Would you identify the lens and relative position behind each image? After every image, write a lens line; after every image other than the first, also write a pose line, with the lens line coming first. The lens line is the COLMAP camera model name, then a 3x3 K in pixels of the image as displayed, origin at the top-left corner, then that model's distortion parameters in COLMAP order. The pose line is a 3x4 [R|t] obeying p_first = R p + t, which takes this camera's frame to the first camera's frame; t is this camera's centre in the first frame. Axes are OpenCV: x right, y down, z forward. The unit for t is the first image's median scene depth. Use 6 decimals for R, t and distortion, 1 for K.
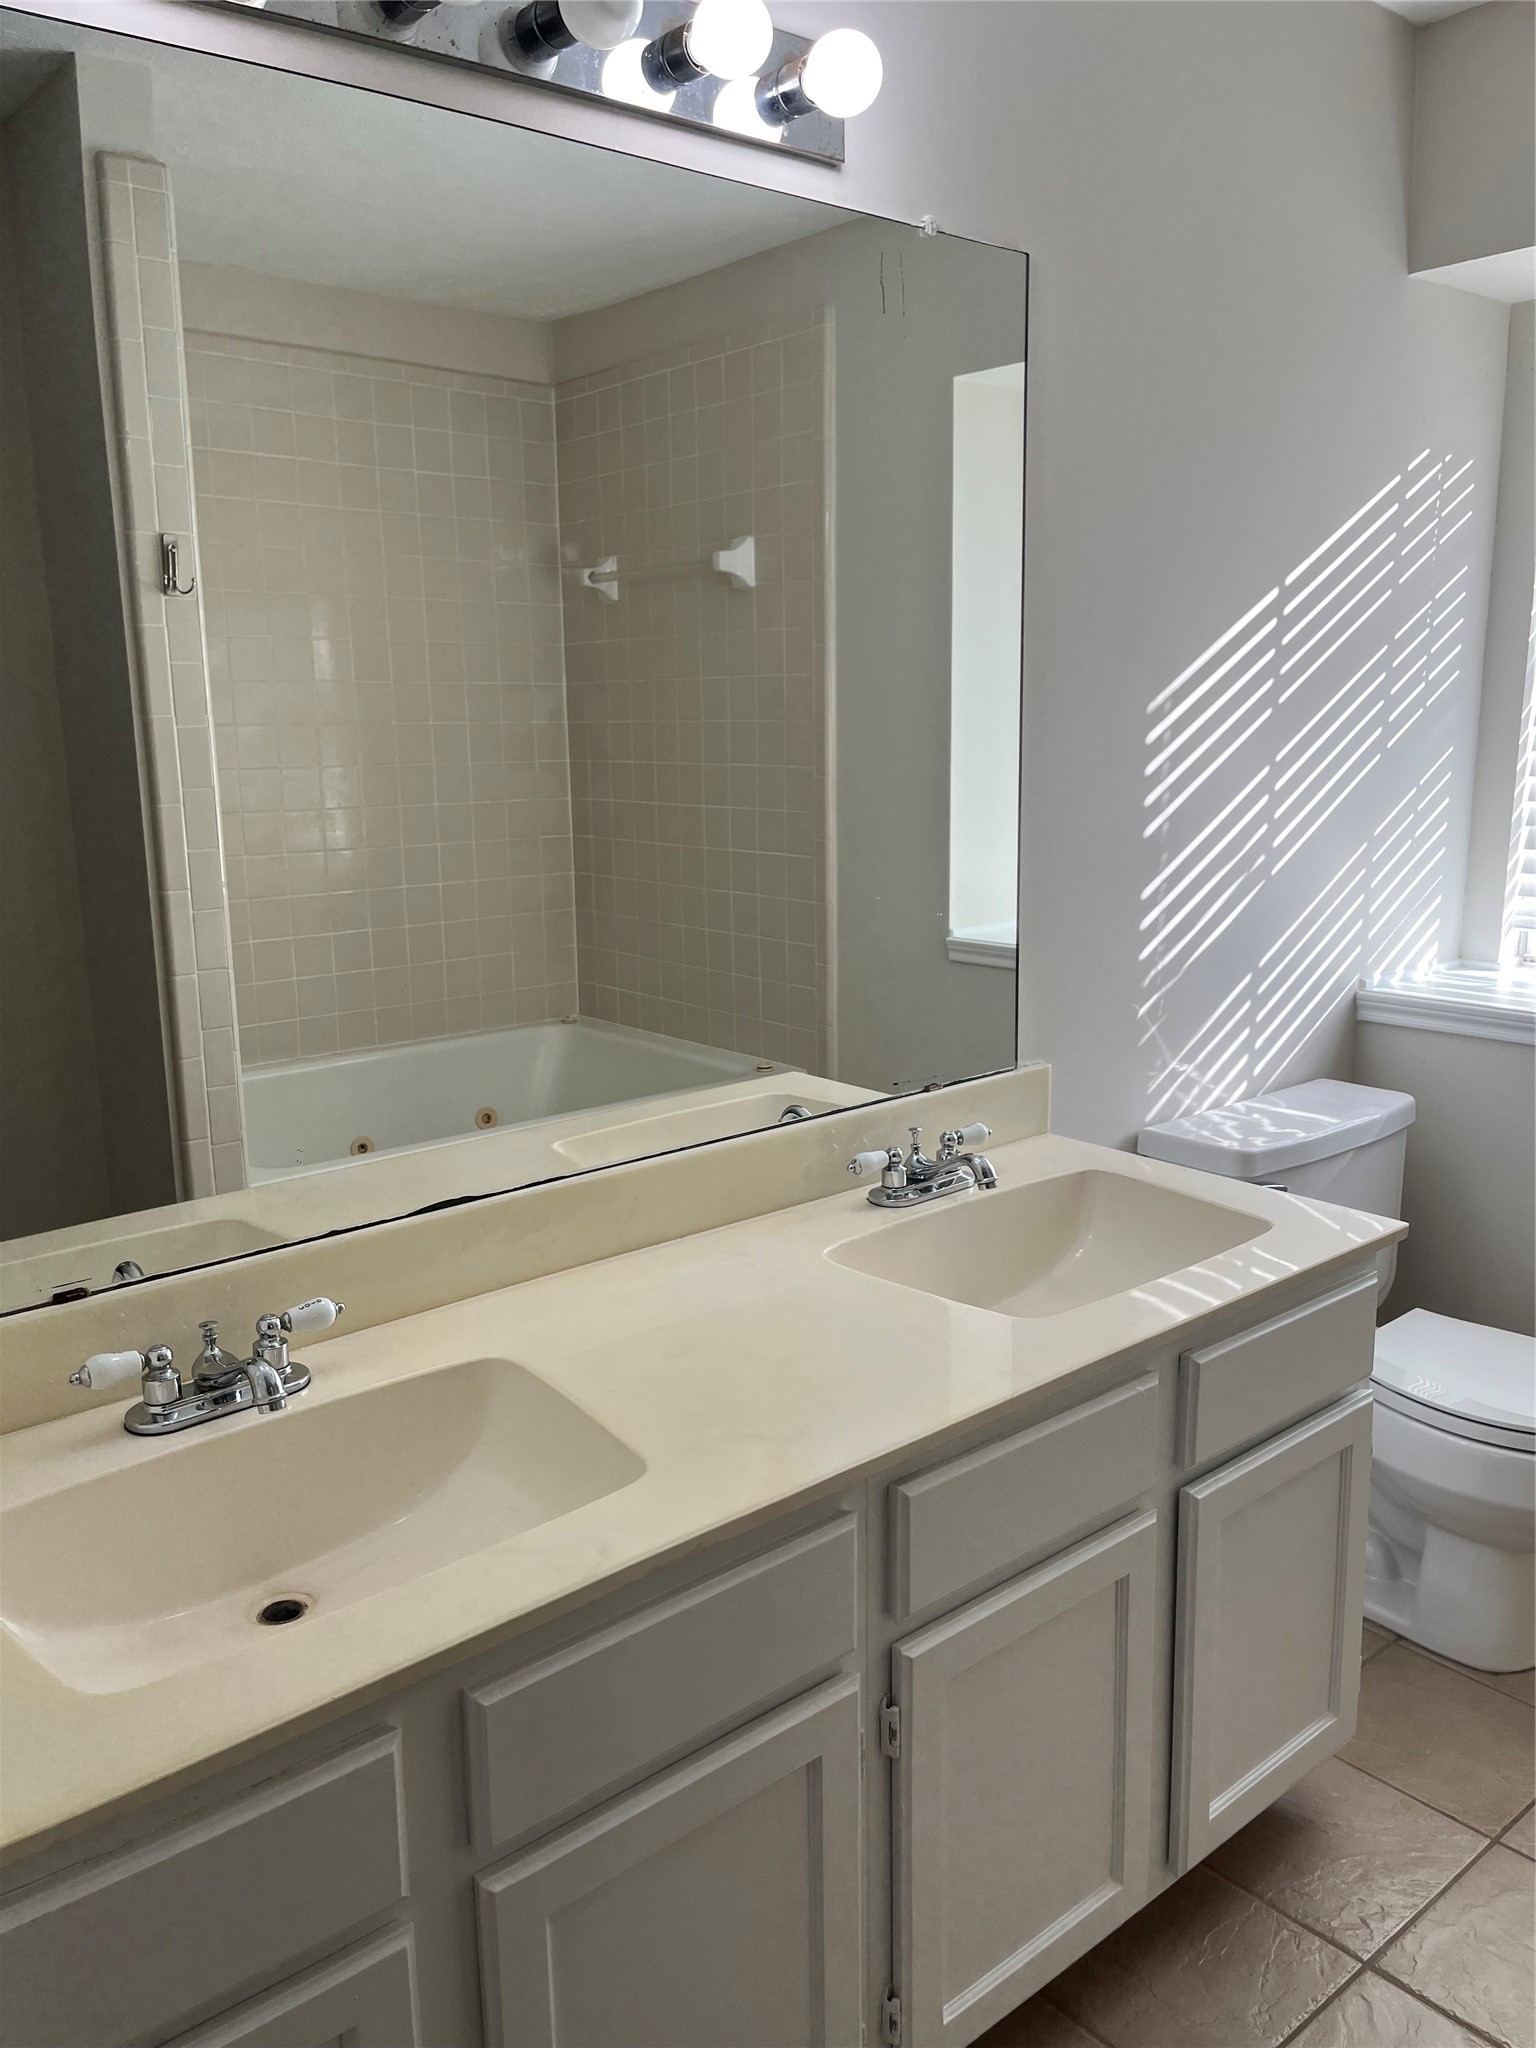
lens RADIAL K [[1565.2, 0, 768.3], [0, 1565.2, 1021.0], [0, 0, 1]] dist [0.051819, -0.060366]
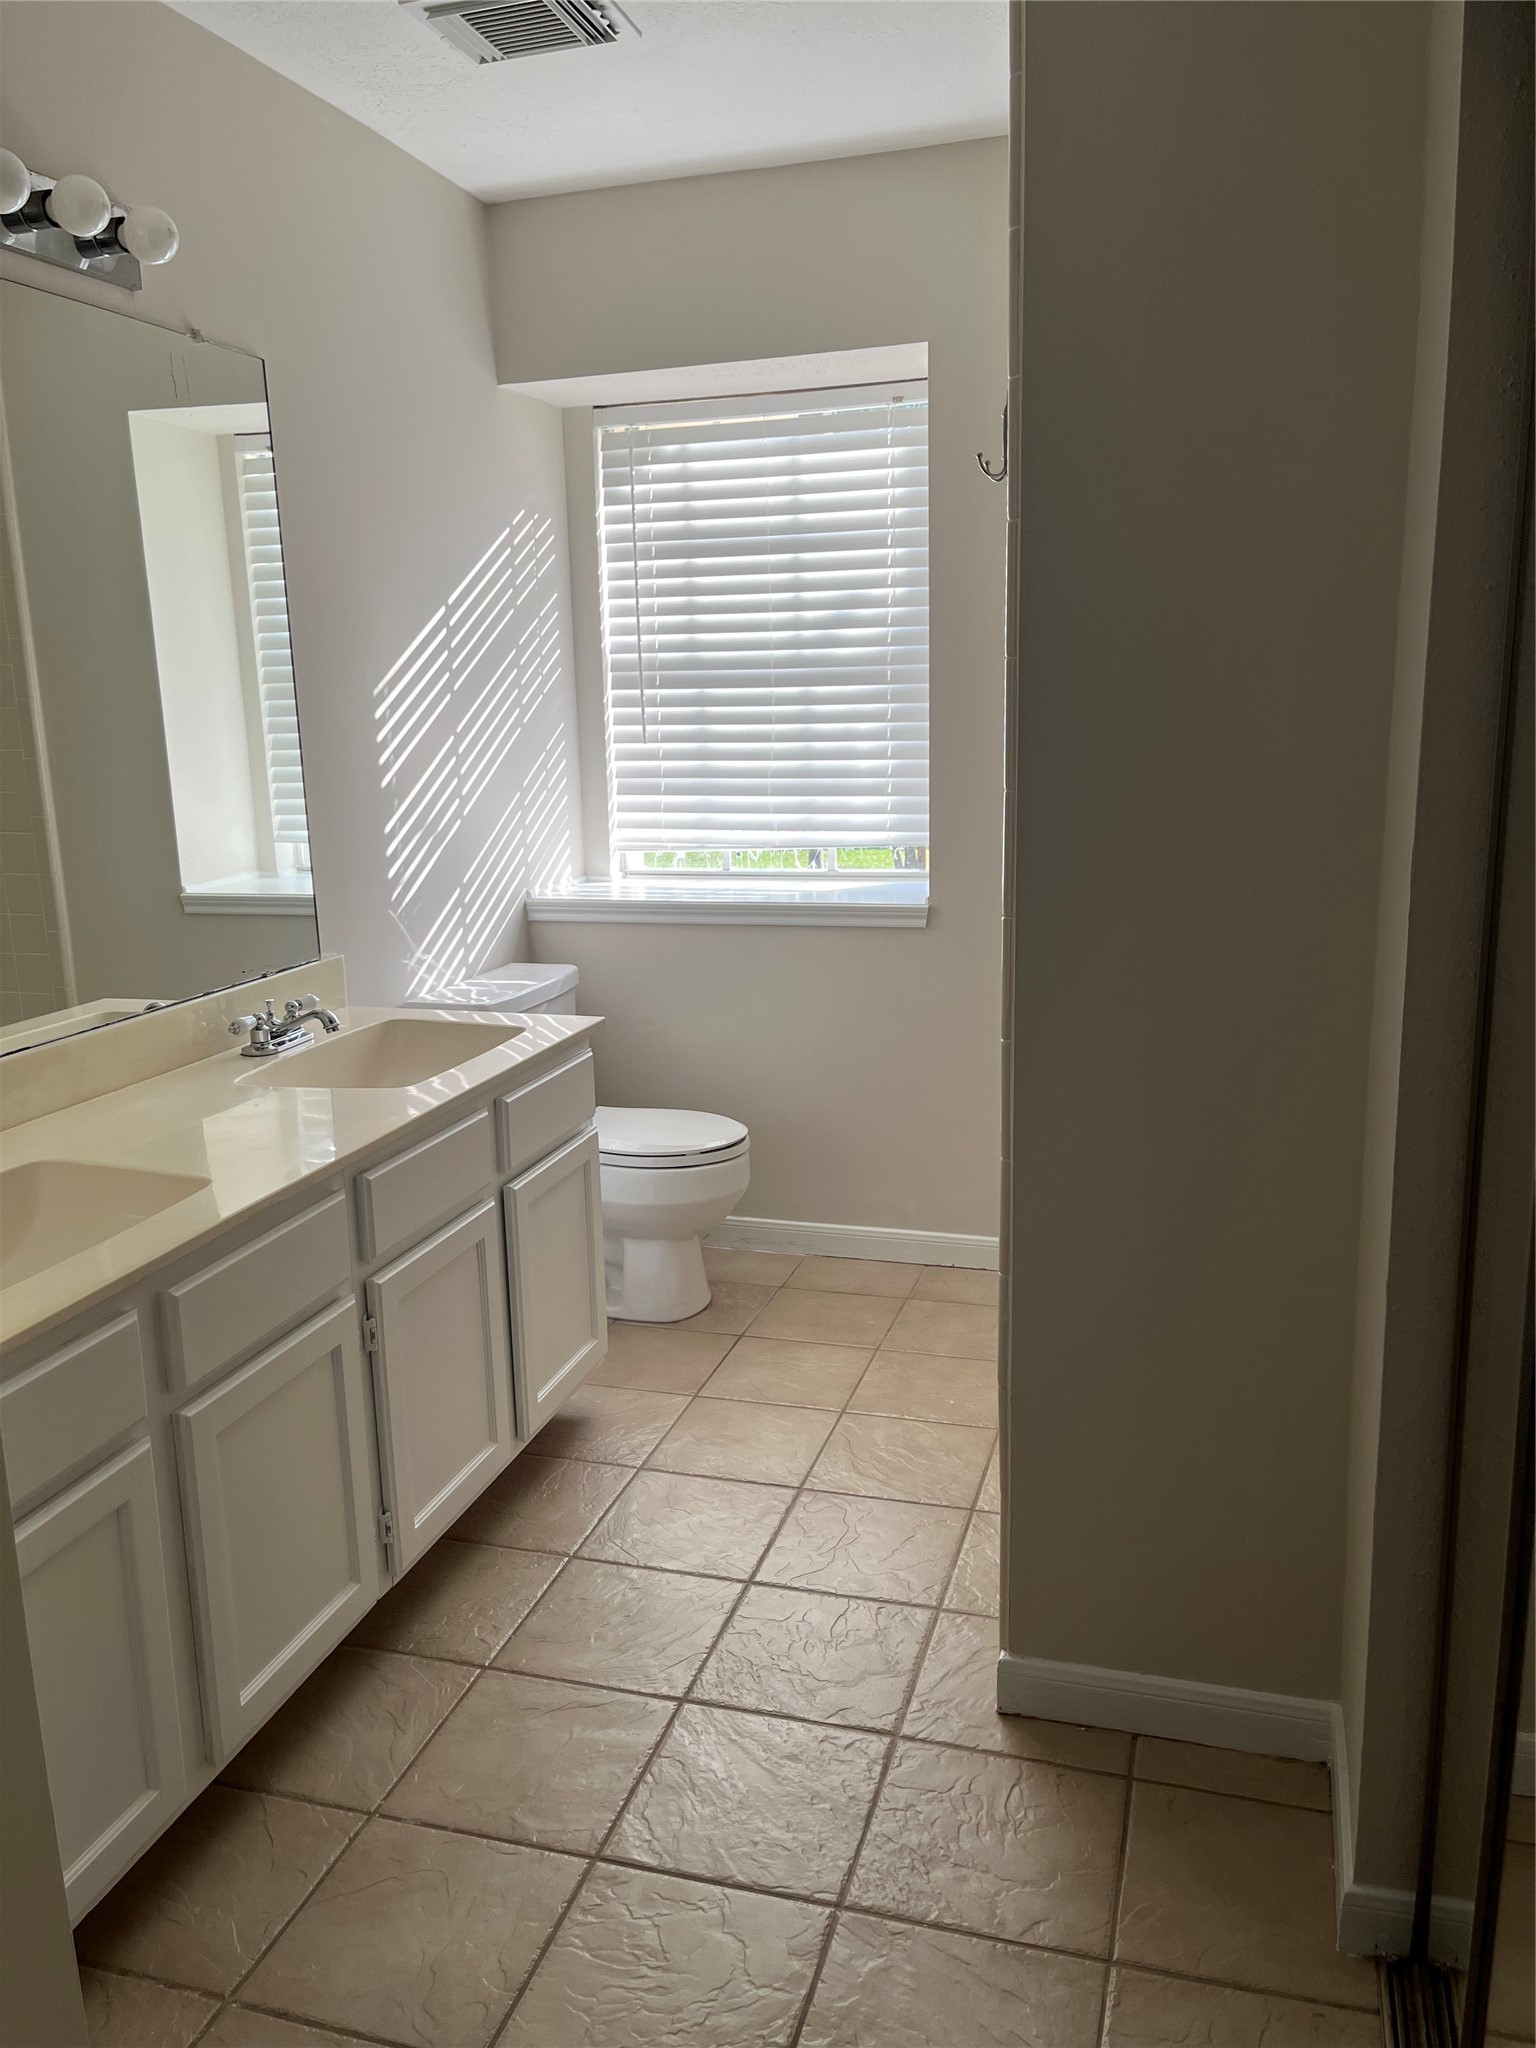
lens RADIAL K [[1565.2, 0, 773.2], [0, 1565.2, 1025.2], [0, 0, 1]] dist [0.051819, -0.060366]
pose [[0.836602, -0.118987, 0.534733, -0.218756], [0.117543, 0.992381, 0.036924, 0.073440], [-0.535052, 0.031963, 0.844214, -0.310793]]
